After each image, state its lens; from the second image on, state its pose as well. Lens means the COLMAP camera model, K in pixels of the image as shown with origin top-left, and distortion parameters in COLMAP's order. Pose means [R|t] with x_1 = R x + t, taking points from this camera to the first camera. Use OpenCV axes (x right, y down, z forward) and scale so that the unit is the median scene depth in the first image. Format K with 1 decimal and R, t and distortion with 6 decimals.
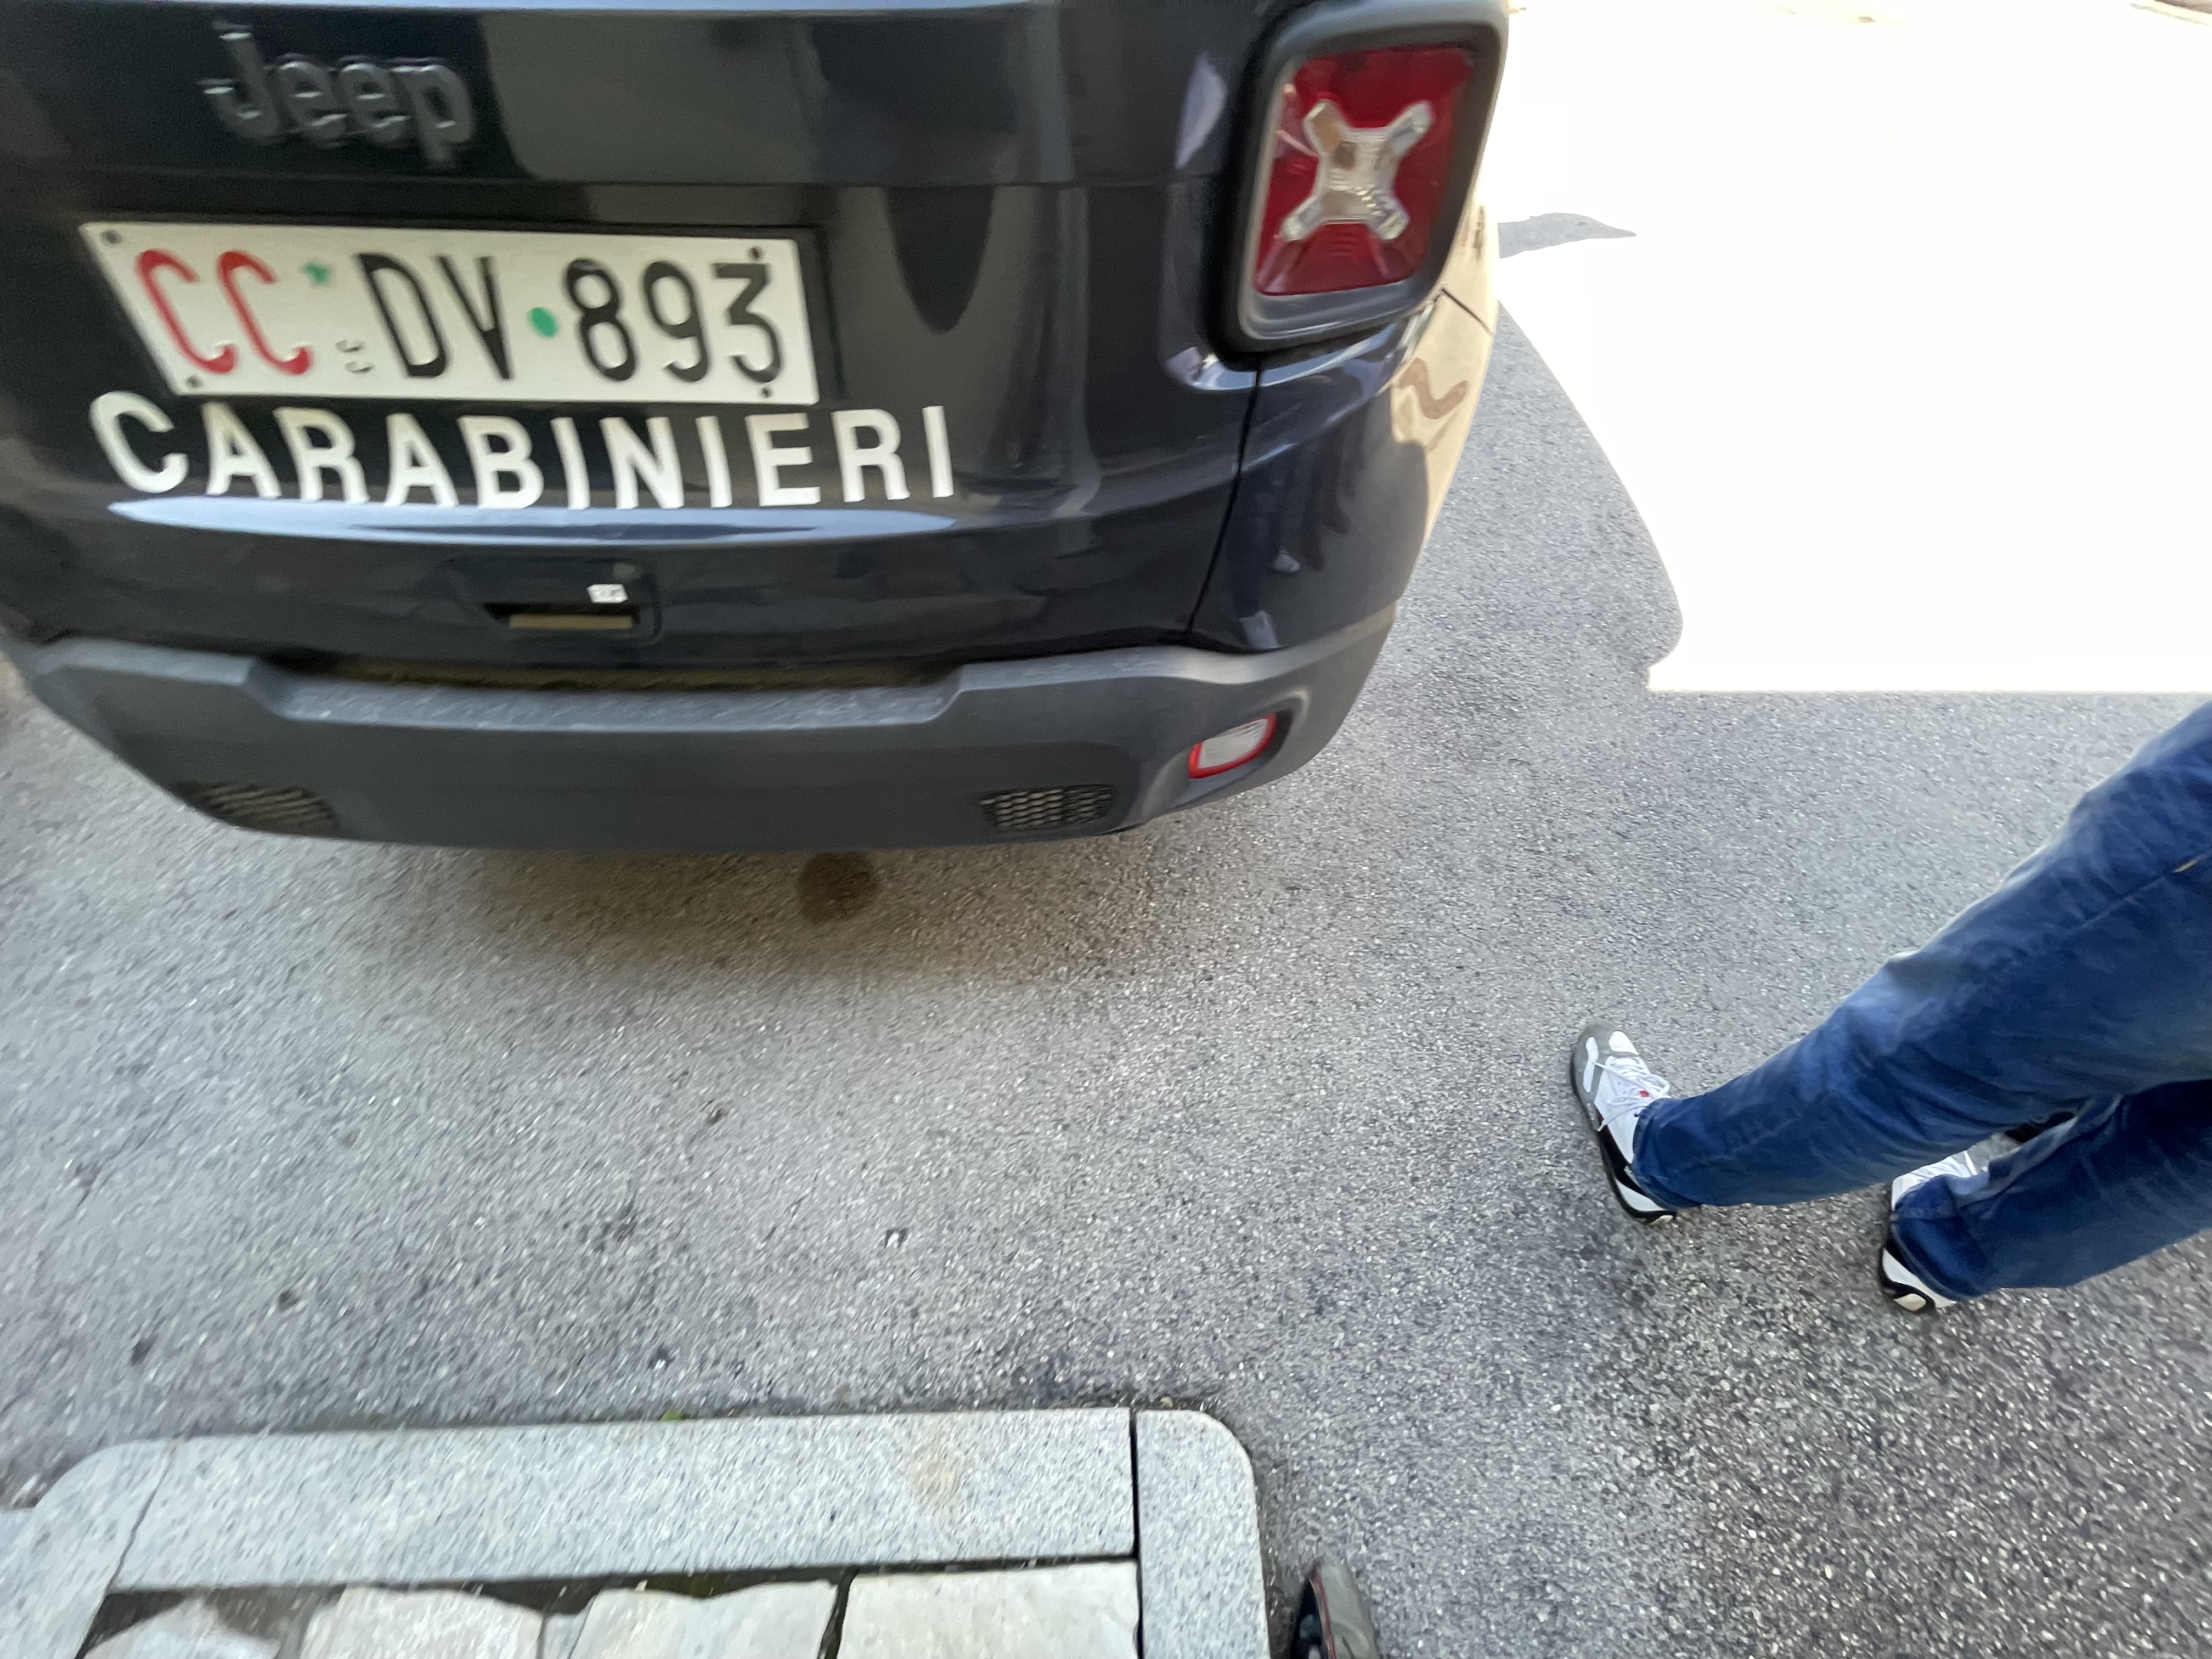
lens RADIAL K [[886.6, 0, 1107.6], [0, 886.6, 837.3], [0, 0, 1]] dist [0.000529, 0.000440]
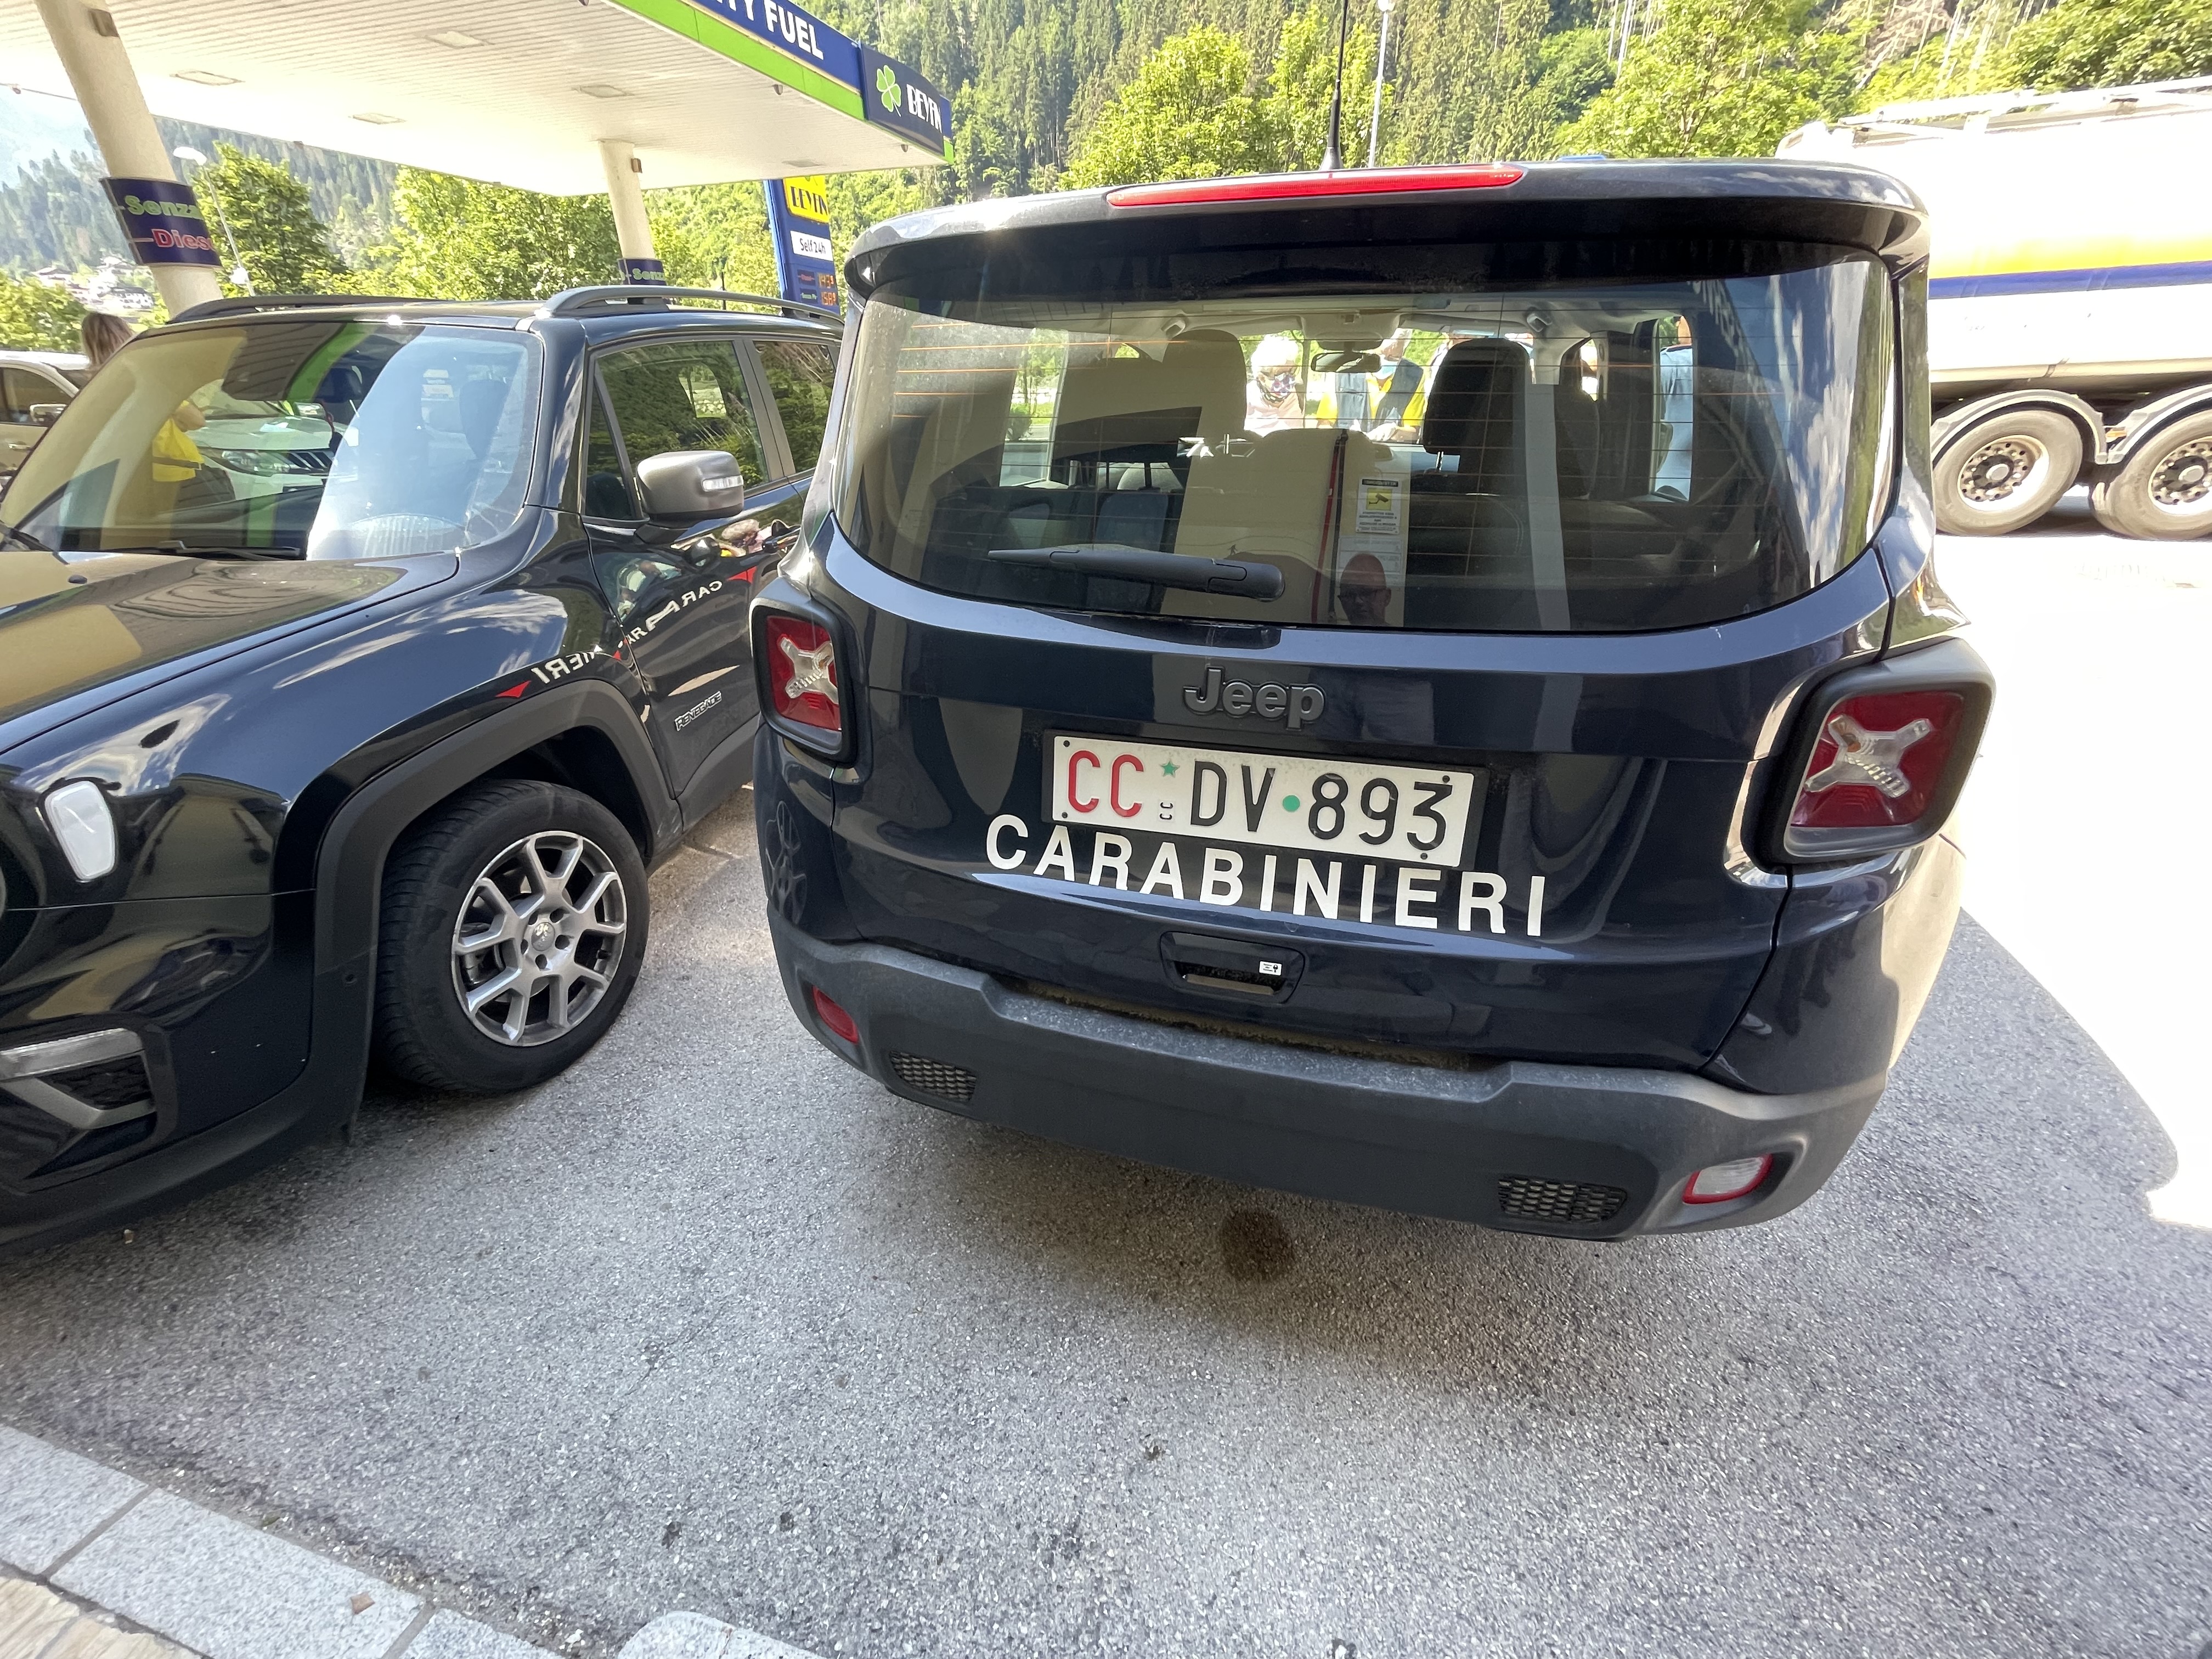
lens RADIAL K [[893.8, 0, 1097.3], [0, 893.8, 827.7], [0, 0, 1]] dist [-0.019612, 0.009227]
pose [[0.953600, 0.095091, -0.285667, -0.302616], [-0.210908, 0.888093, -0.408421, 0.112139], [0.214862, 0.449720, 0.866941, -0.267656]]
